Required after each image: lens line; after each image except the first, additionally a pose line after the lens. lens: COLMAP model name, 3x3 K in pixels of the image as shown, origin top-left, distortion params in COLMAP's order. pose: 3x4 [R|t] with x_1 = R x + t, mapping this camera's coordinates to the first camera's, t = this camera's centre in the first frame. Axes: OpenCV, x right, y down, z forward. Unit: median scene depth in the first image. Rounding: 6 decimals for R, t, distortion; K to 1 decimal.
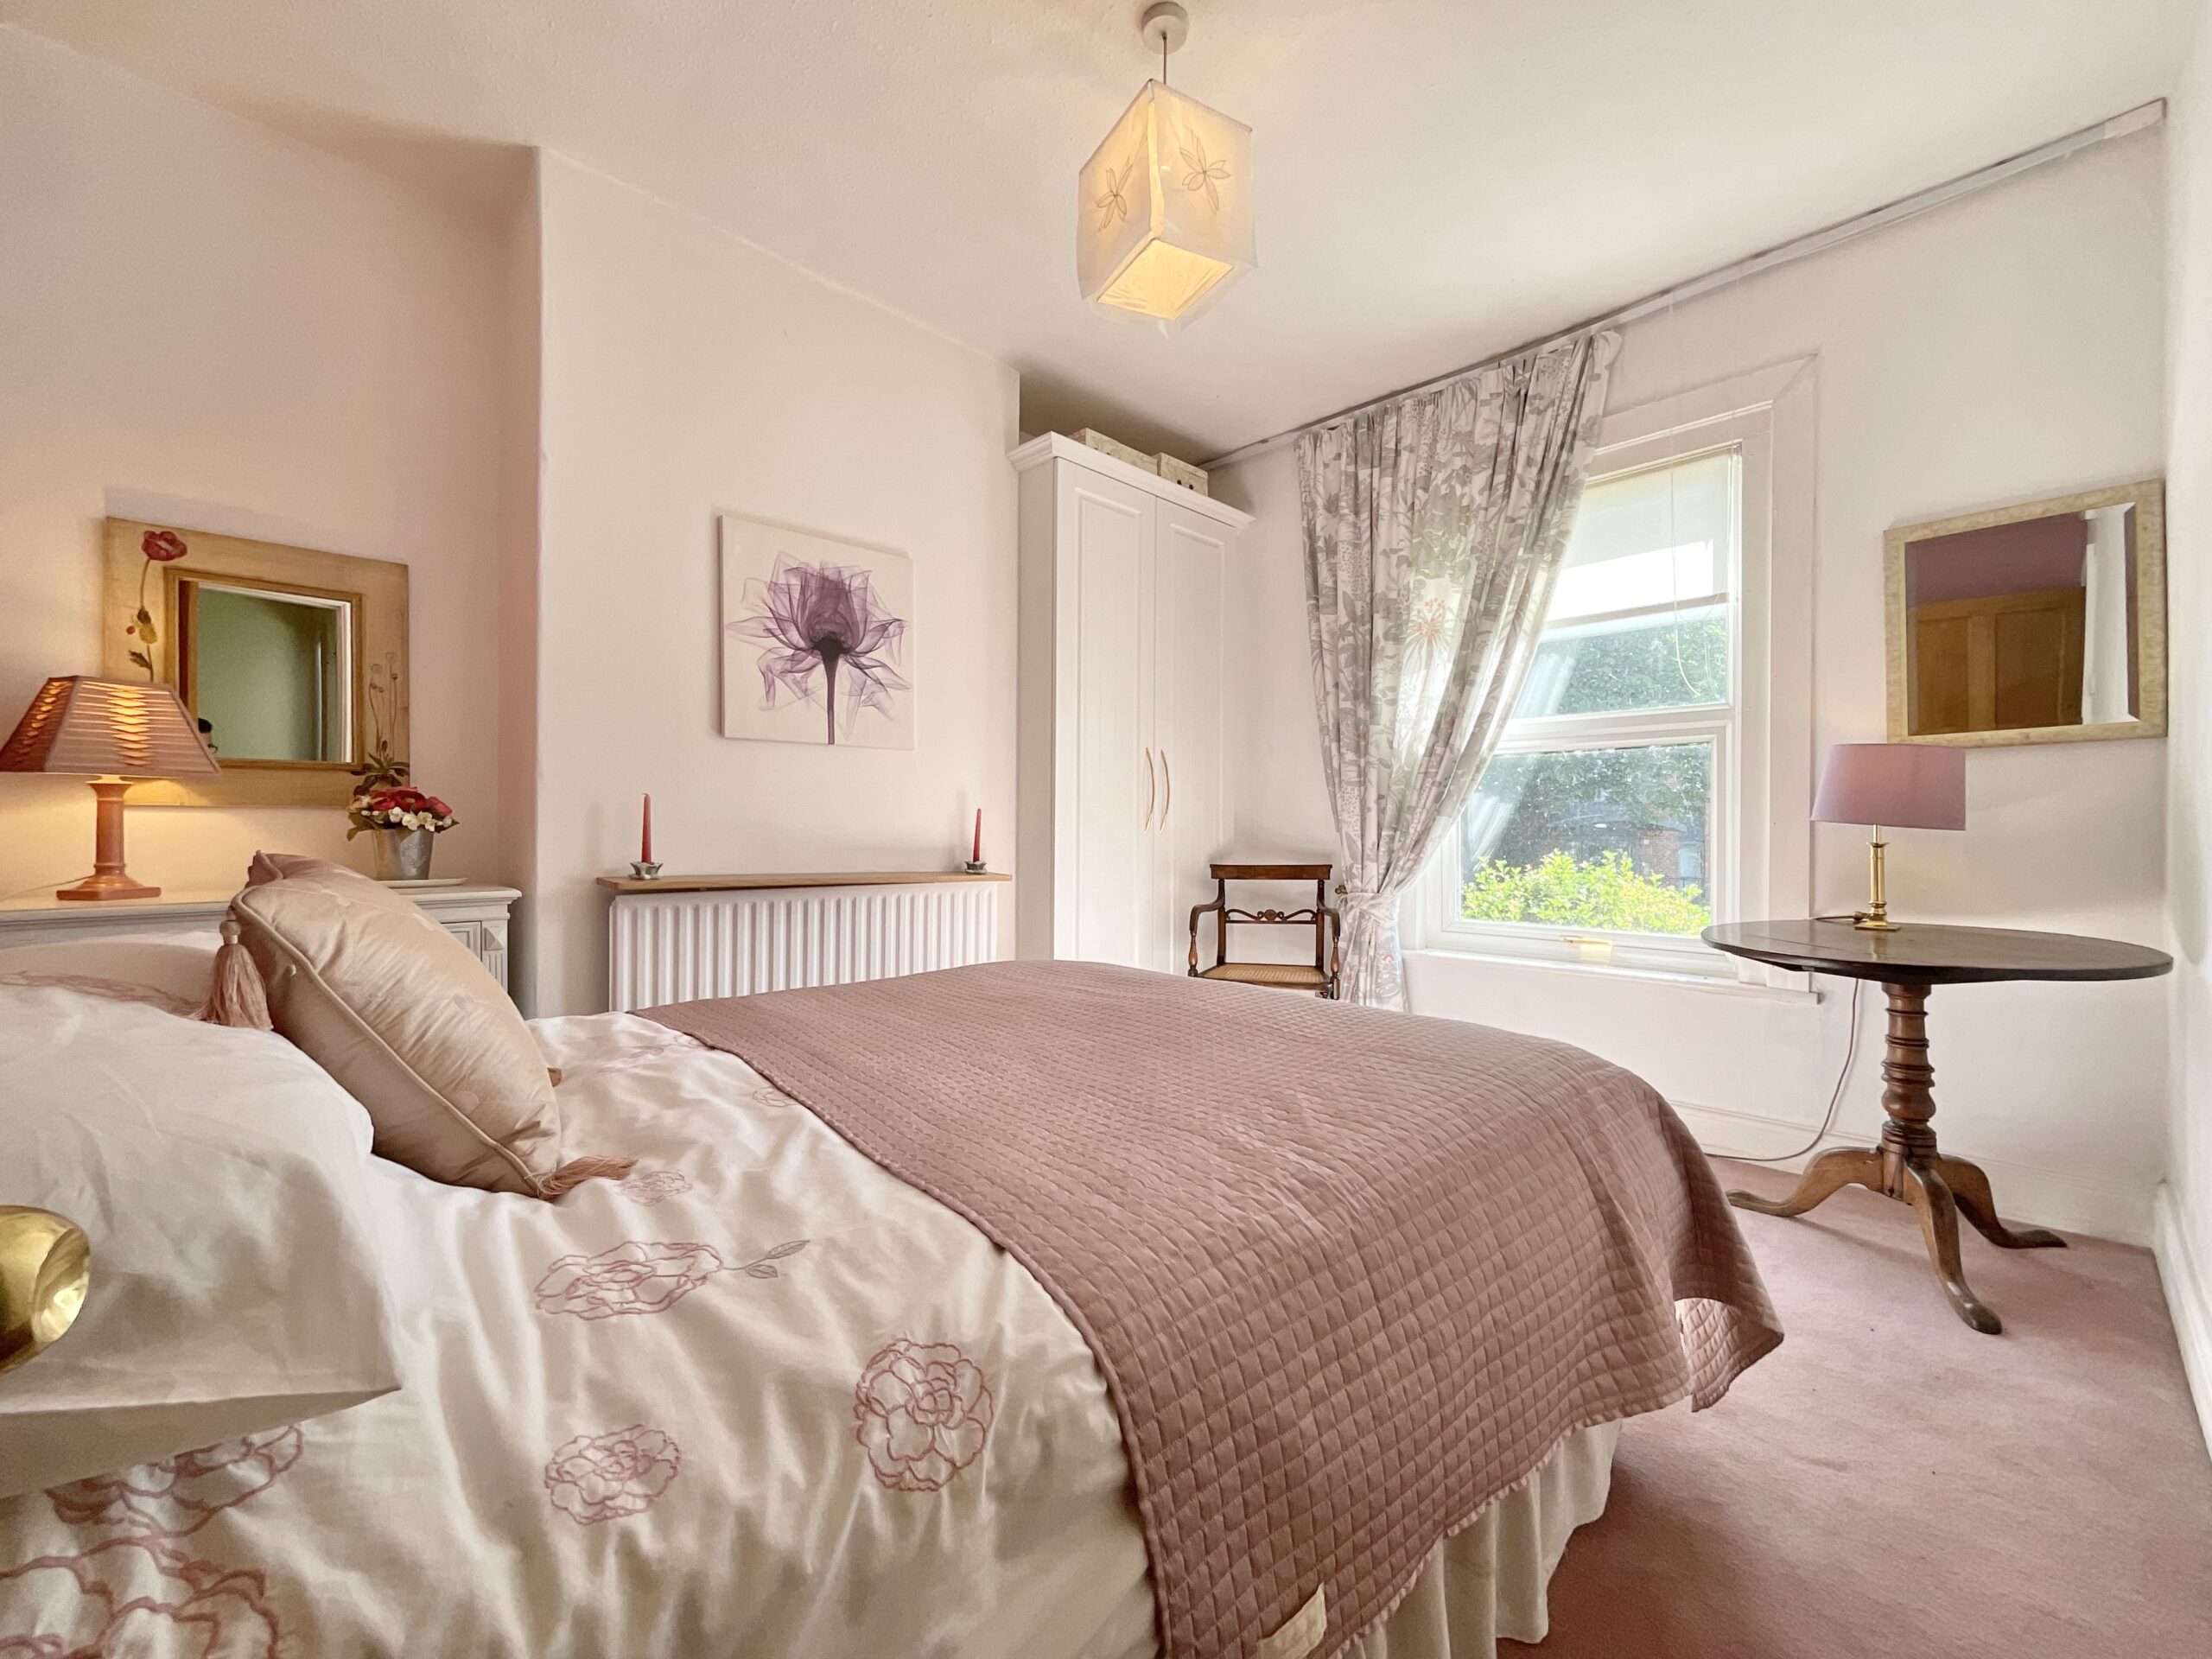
lens RADIAL K [[894.0, 0, 1110.7], [0, 894.0, 826.0], [0, 0, 1]] dist [-0.001335, 0.000133]
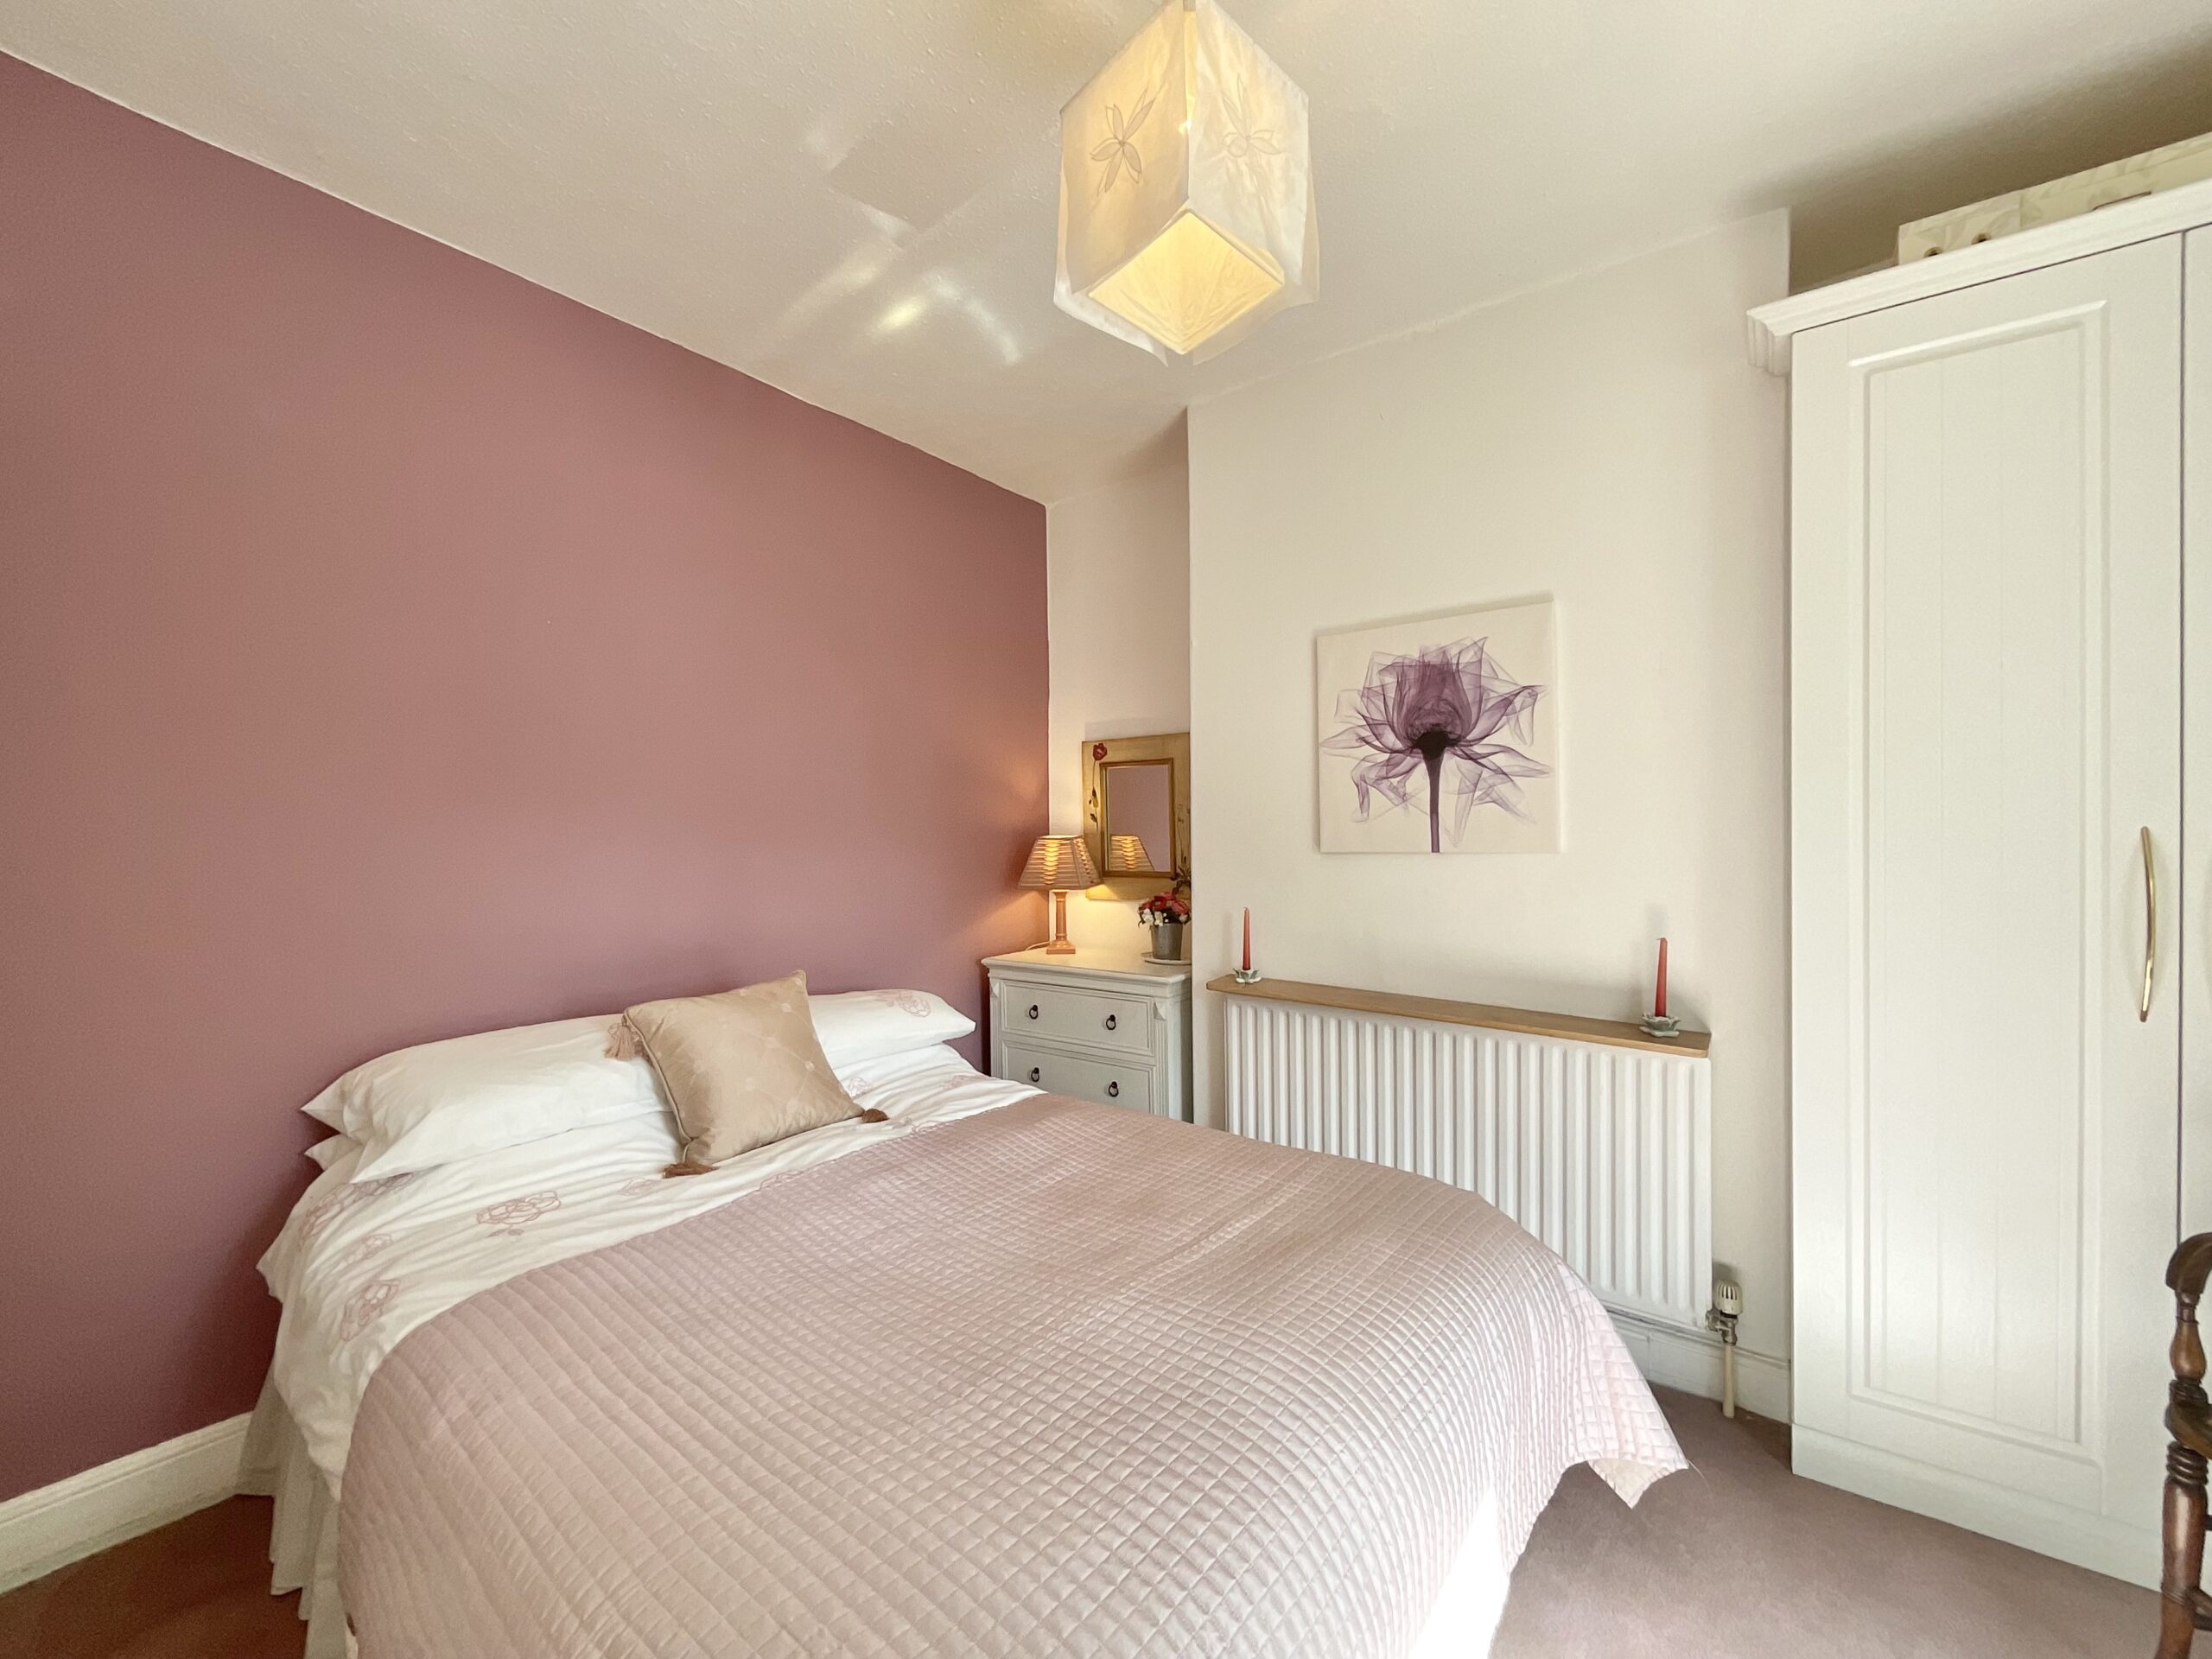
lens RADIAL K [[894.0, 0, 1110.8], [0, 894.0, 839.3], [0, 0, 1]] dist [-0.001335, 0.000133]
pose [[0.153754, 0.009479, -0.988064, 0.508453], [0.009979, 0.999888, 0.011145, -0.119106], [0.988059, -0.011573, 0.153642, 0.559259]]
